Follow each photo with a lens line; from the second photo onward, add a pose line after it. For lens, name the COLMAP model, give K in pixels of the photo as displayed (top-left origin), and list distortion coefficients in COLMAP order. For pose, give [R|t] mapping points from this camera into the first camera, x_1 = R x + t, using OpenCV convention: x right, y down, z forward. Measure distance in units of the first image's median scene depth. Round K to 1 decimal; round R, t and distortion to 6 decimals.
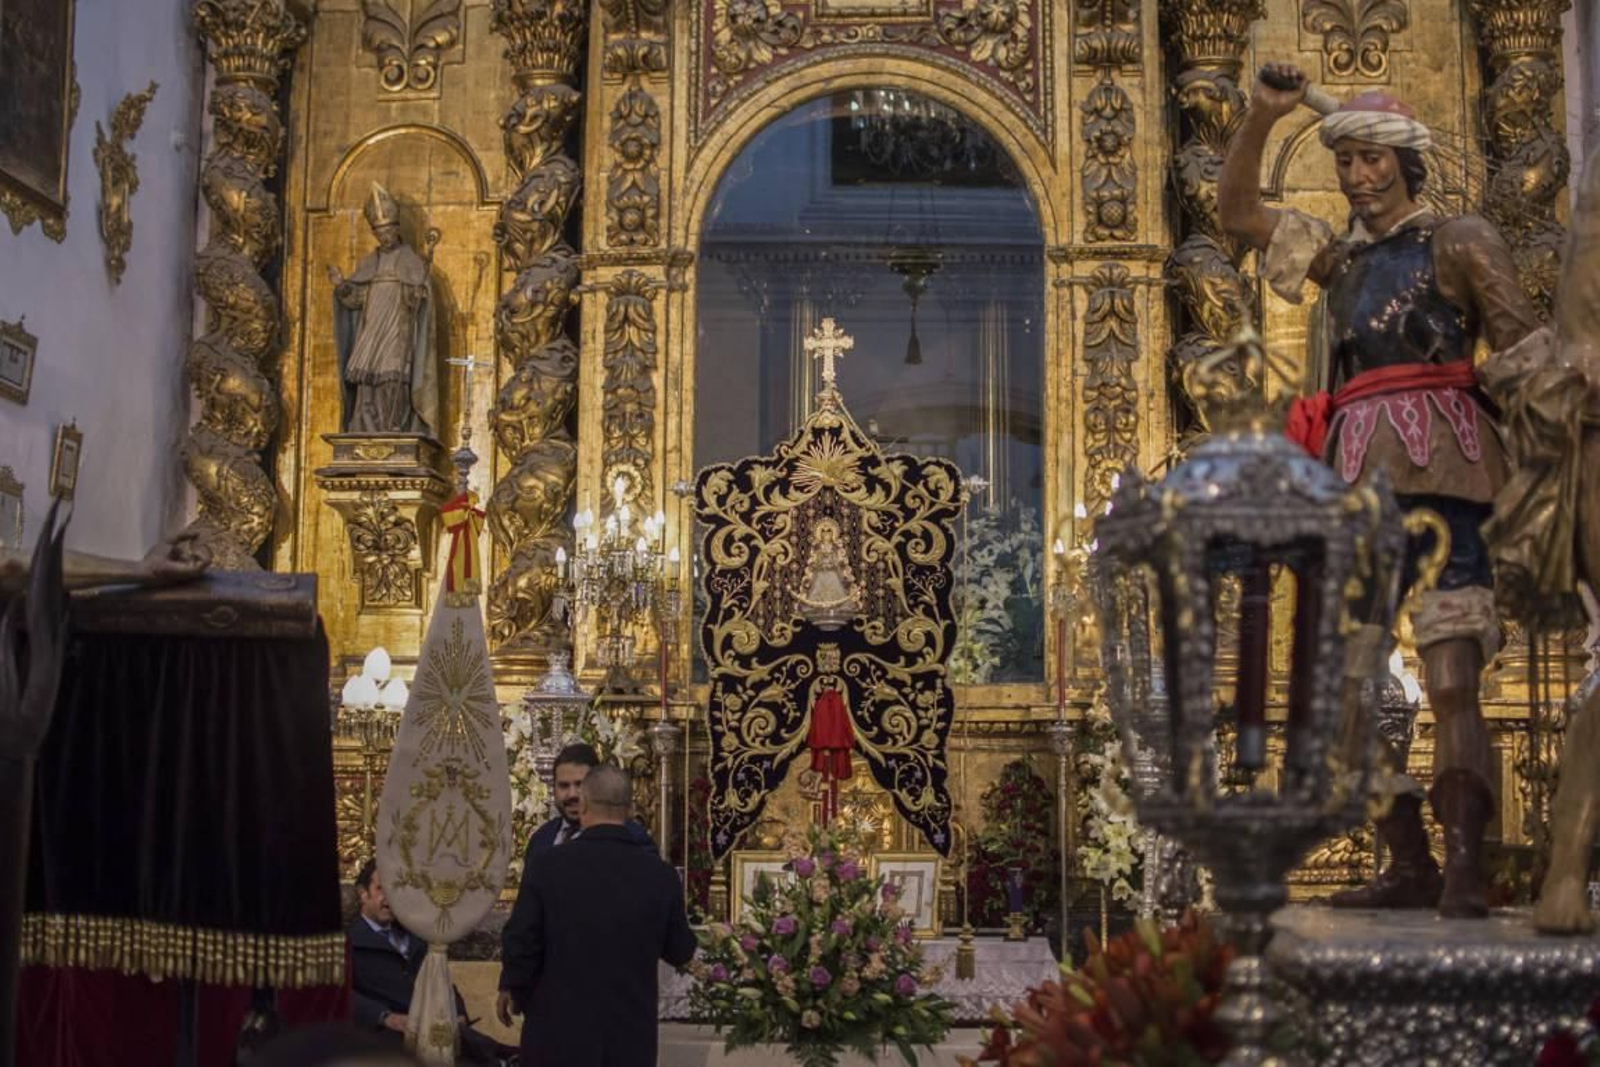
lens RADIAL K [[2479.6, 0, 801.1], [0, 2479.6, 507.4], [0, 0, 1]] dist [-0.174189, 0.149794]
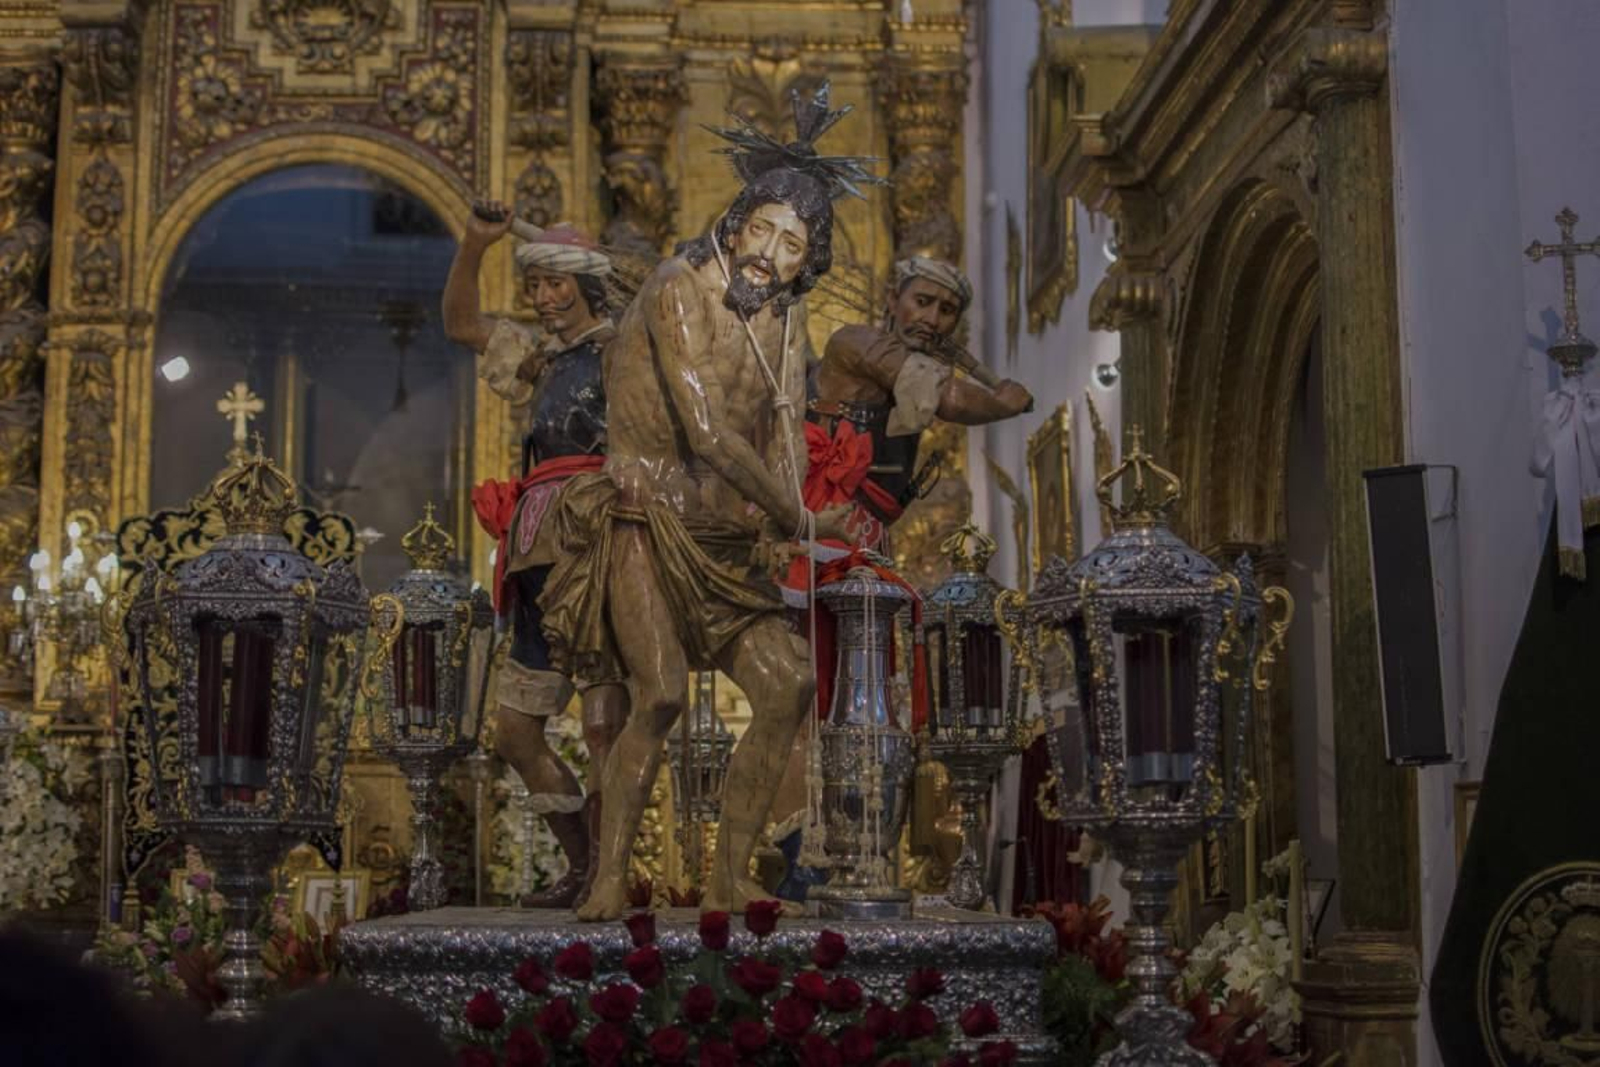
lens RADIAL K [[2479.6, 0, 801.1], [0, 2479.6, 507.4], [0, 0, 1]] dist [-0.174189, 0.149794]
pose [[0.988348, 0.009734, 0.151903, 0.075029], [-0.008053, 0.999899, -0.011683, -0.008545], [-0.152001, 0.010323, 0.988326, -0.094699]]
